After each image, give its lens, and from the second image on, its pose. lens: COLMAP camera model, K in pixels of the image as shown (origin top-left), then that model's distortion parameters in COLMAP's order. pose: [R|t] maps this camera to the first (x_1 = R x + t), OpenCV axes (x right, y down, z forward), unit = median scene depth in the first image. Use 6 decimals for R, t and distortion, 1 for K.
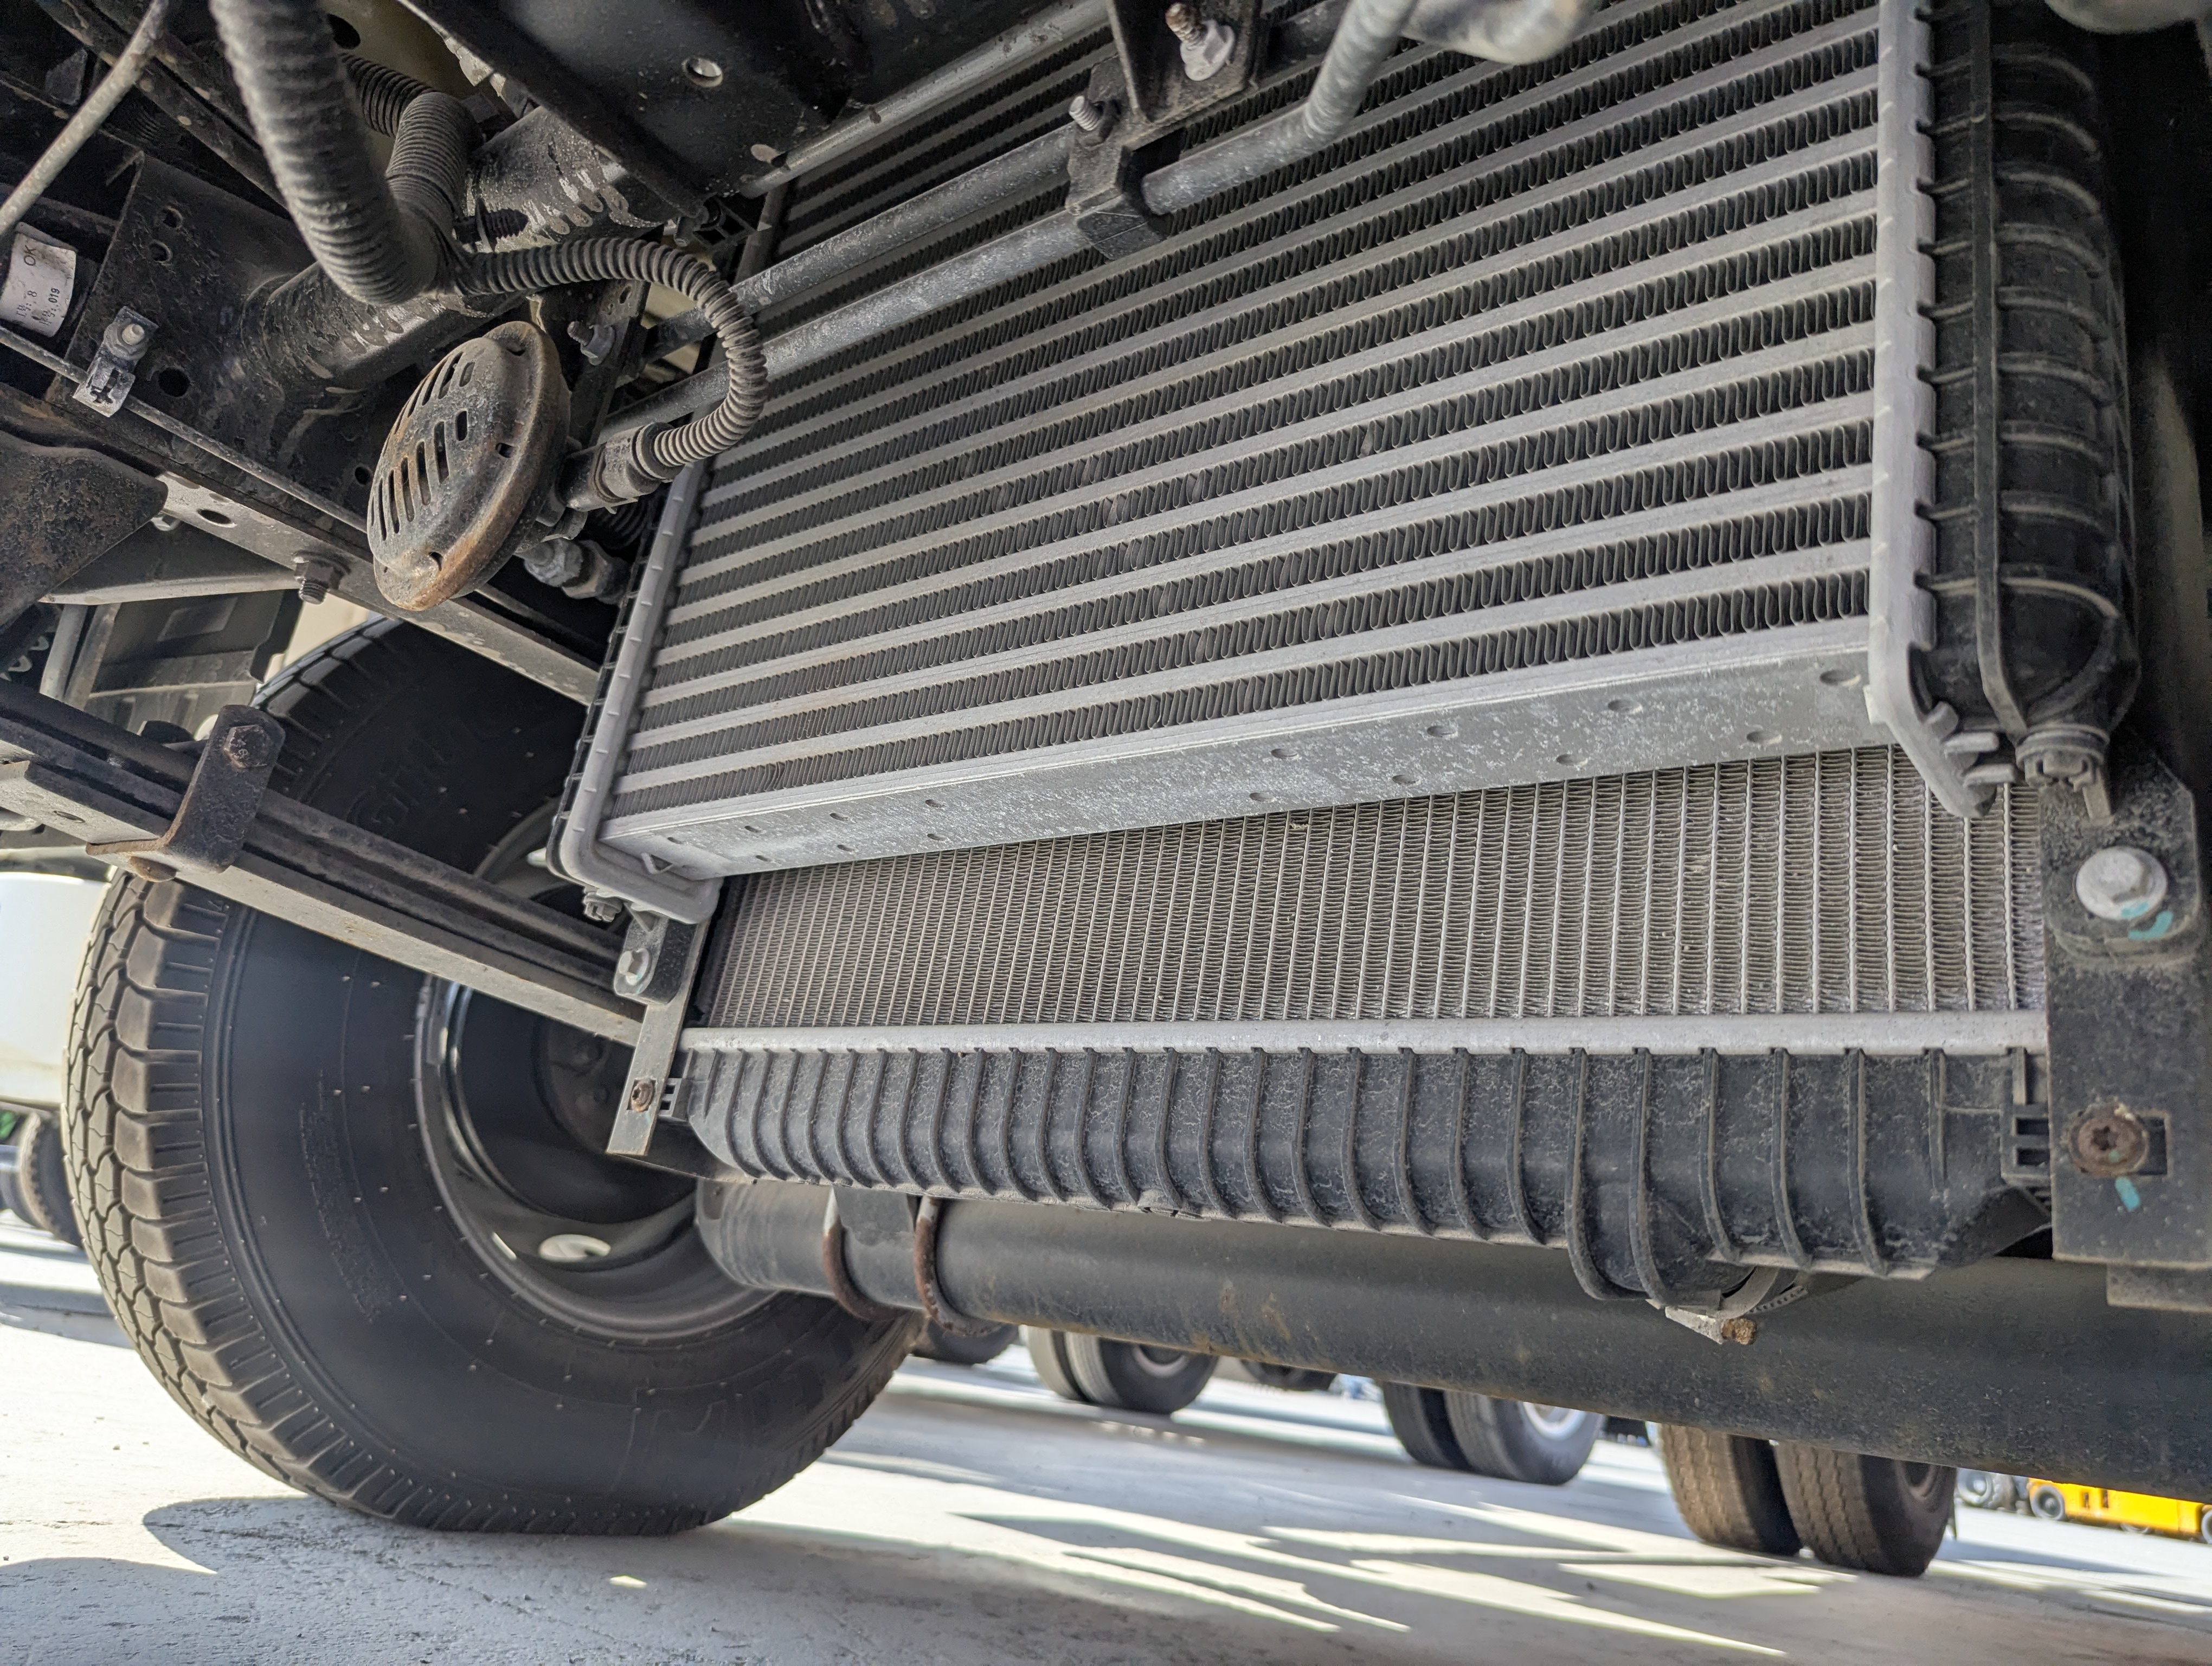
lens RADIAL K [[1577.0, 0, 1104.6], [0, 1577.0, 800.6], [0, 0, 1]] dist [0.049505, -0.050780]
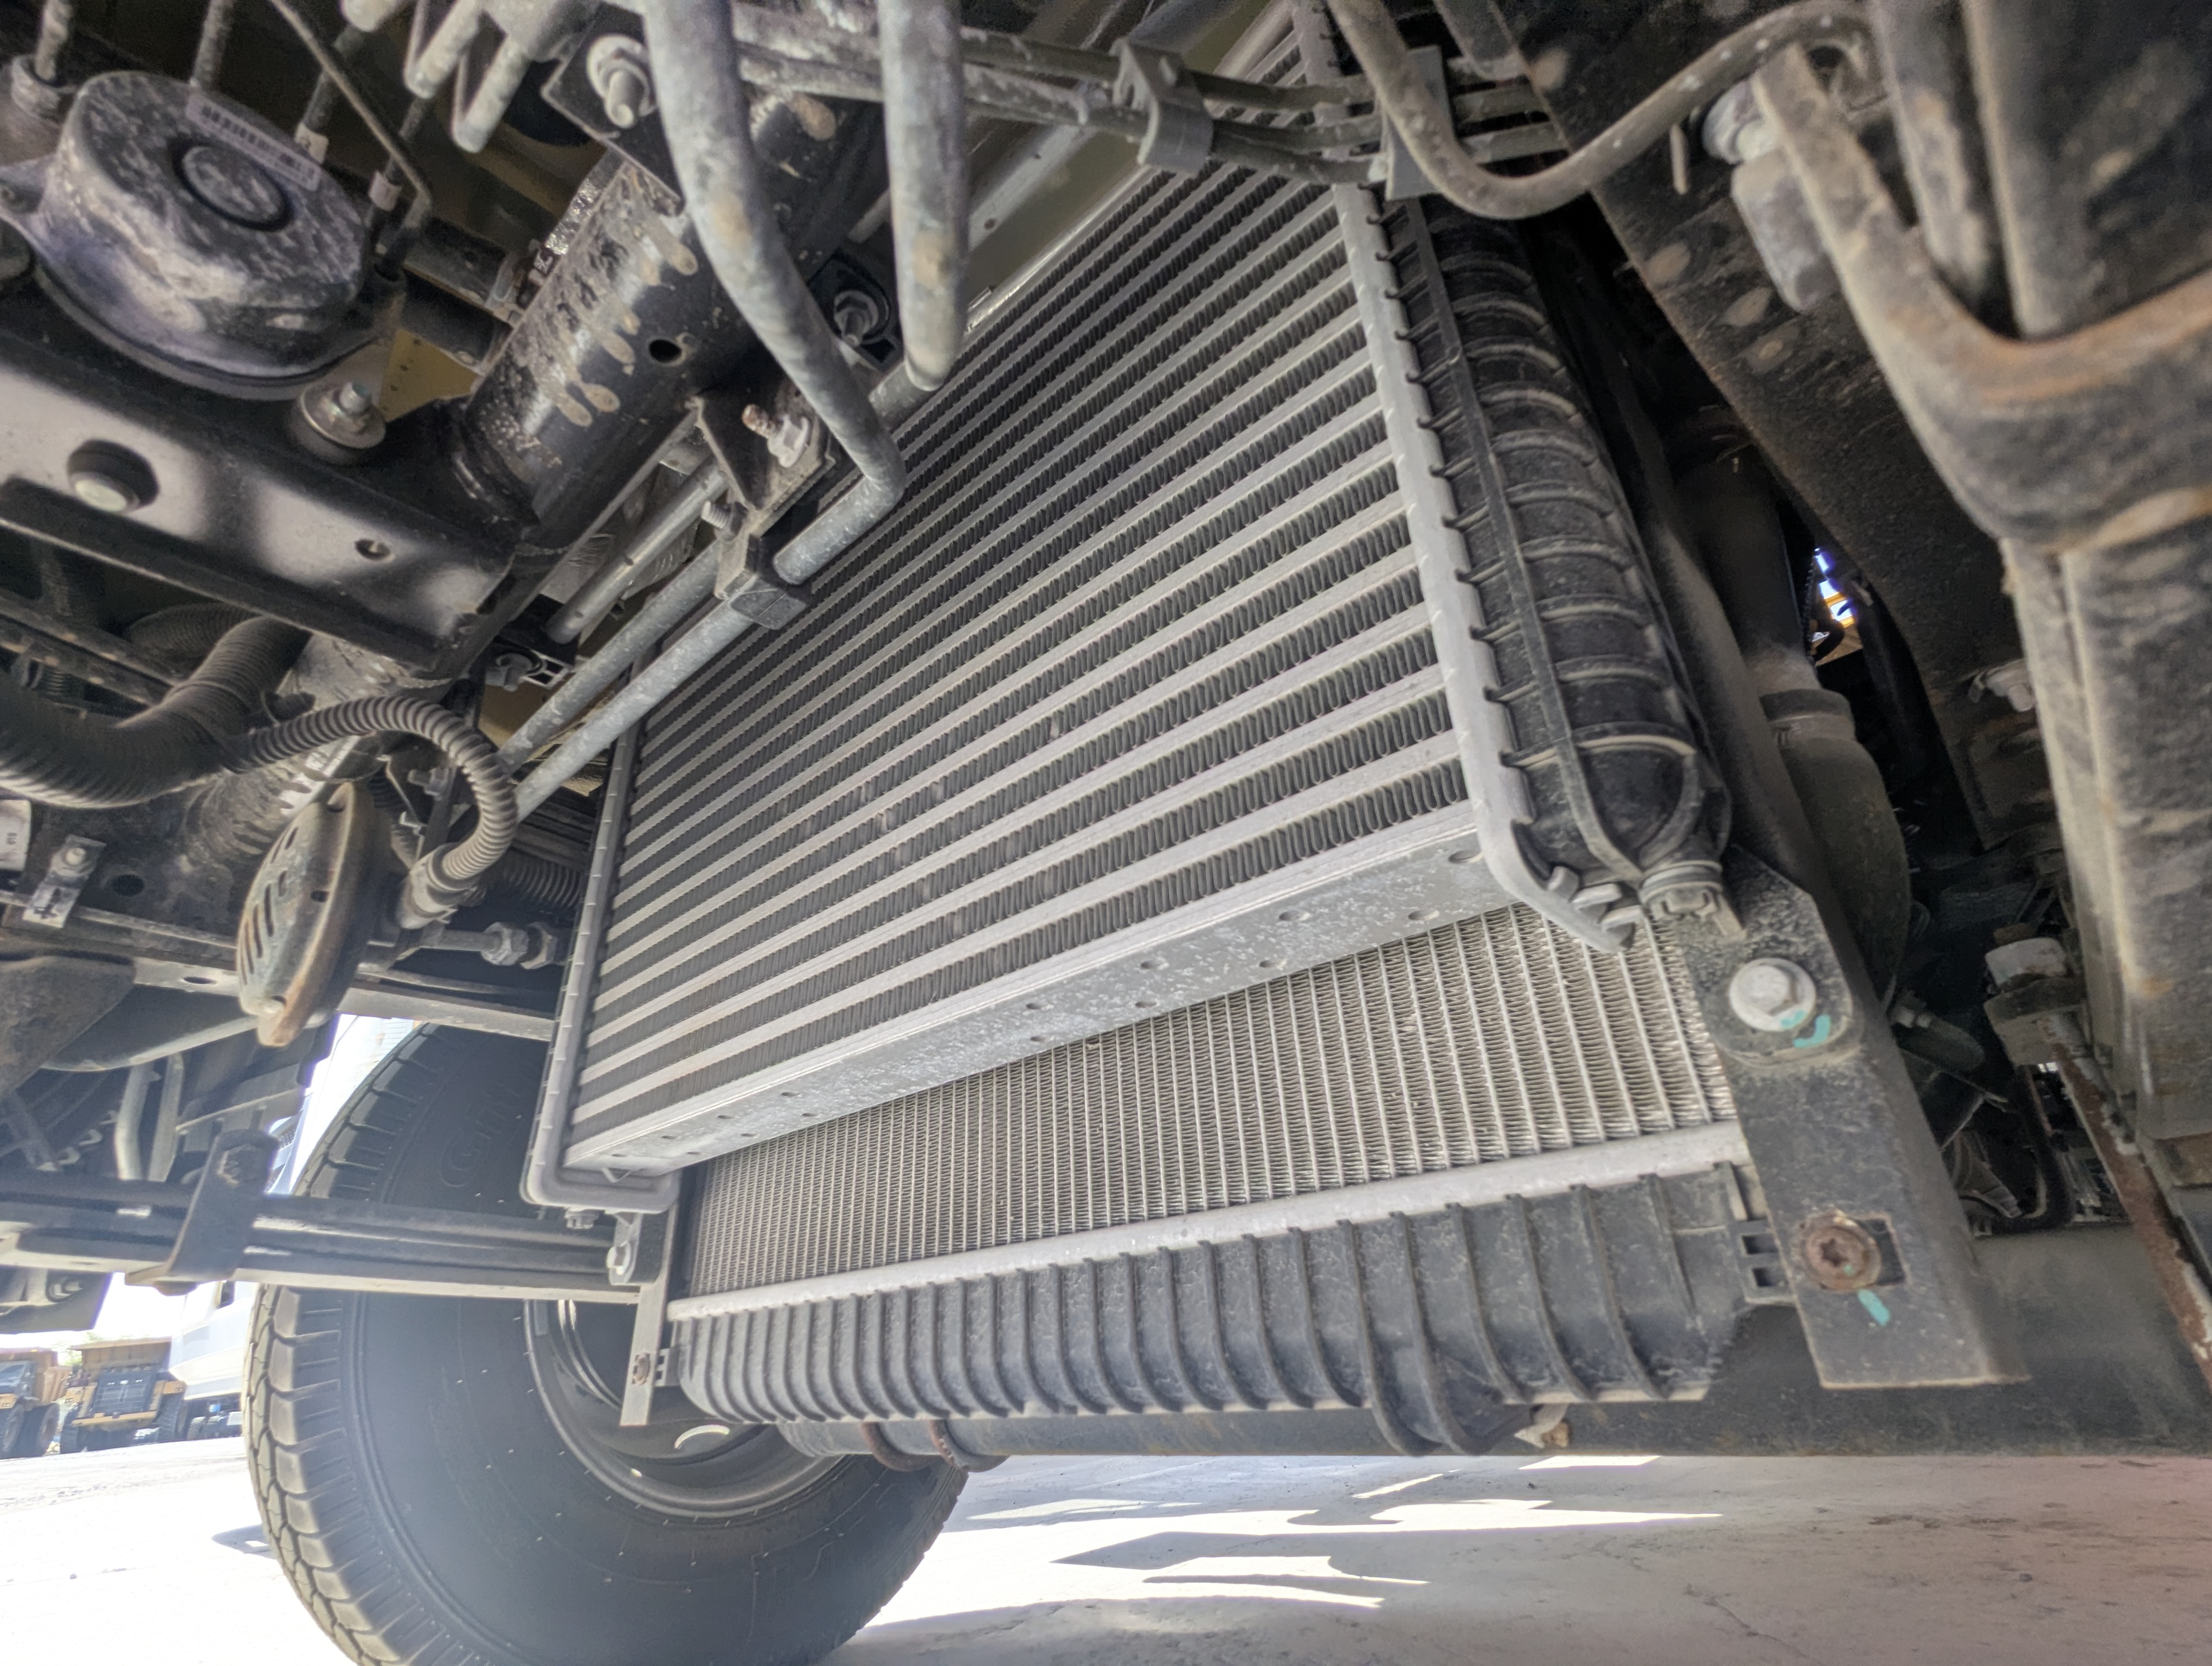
lens RADIAL K [[1041.8, 0, 1106.0], [0, 1041.8, 833.0], [0, 0, 1]] dist [0.012756, -0.000013]
pose [[0.975121, -0.217938, 0.040528, 0.184853], [0.221292, 0.967767, -0.120241, -0.057094], [-0.013017, 0.126218, 0.991917, 0.278081]]
